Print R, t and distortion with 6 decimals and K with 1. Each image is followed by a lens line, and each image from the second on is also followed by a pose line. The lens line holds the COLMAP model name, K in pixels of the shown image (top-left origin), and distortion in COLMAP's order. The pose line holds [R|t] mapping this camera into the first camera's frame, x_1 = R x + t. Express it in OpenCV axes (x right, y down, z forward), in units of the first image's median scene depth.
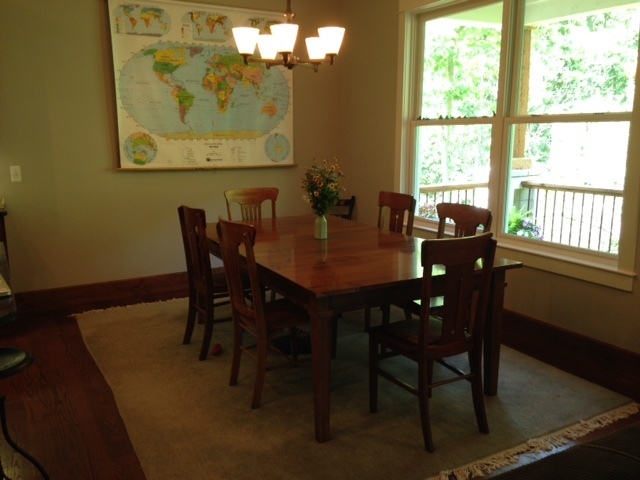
lens RADIAL K [[570.7, 0, 315.3], [0, 570.7, 238.0], [0, 0, 1]] dist [0.016149, -0.000111]
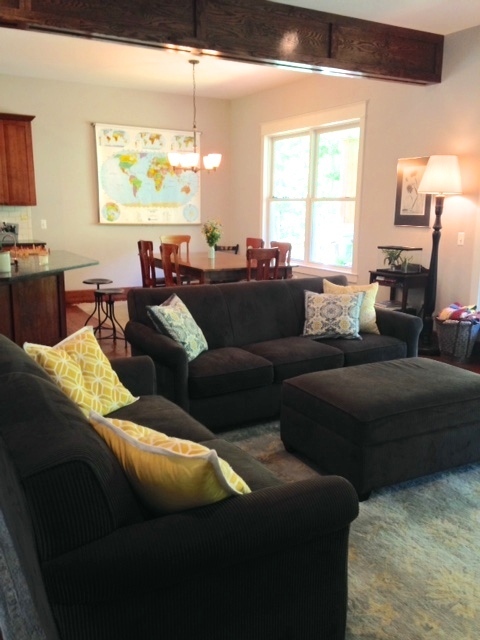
lens RADIAL K [[570.7, 0, 244.6], [0, 570.7, 324.2], [0, 0, 1]] dist [0.016149, -0.000111]
pose [[0.999664, 0.014296, 0.021615, 0.065980], [-0.014761, 0.999660, 0.021491, 0.140642], [-0.021301, -0.021803, 0.999535, -0.743691]]
